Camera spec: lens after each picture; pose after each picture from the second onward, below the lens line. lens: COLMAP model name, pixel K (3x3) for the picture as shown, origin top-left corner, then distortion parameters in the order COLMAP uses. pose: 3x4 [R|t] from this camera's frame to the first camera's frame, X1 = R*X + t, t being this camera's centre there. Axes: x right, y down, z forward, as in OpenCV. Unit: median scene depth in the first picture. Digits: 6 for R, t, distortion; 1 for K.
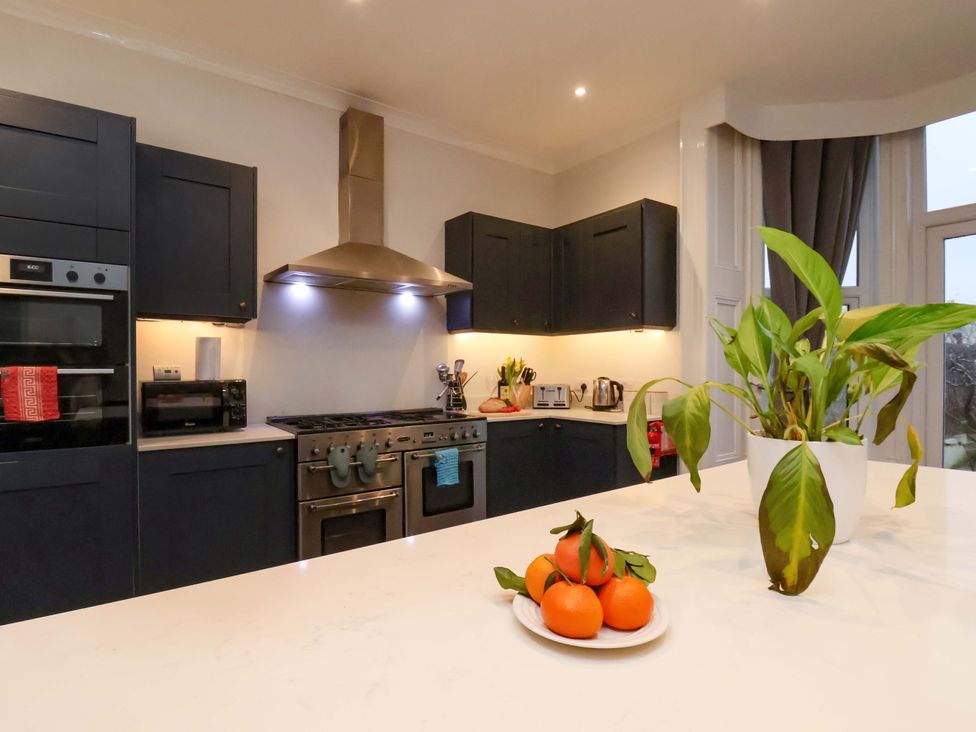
lens RADIAL K [[497.0, 0, 488.0], [0, 497.0, 366.0], [0, 0, 1]] dist [-0.000479, -0.019268]
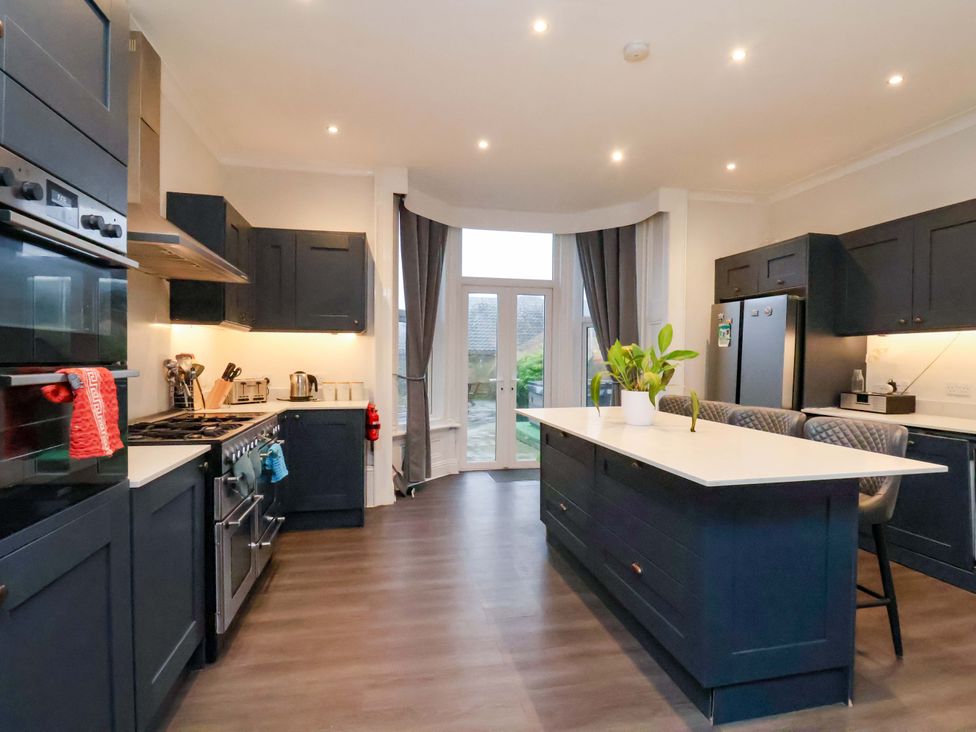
lens RADIAL K [[497.0, 0, 488.0], [0, 497.0, 366.0], [0, 0, 1]] dist [-0.000479, -0.019268]
pose [[0.413225, -0.003153, 0.910623, -0.651195], [-0.014847, 0.999838, 0.010199, -0.008691], [-0.910508, -0.017734, 0.413111, 0.149528]]
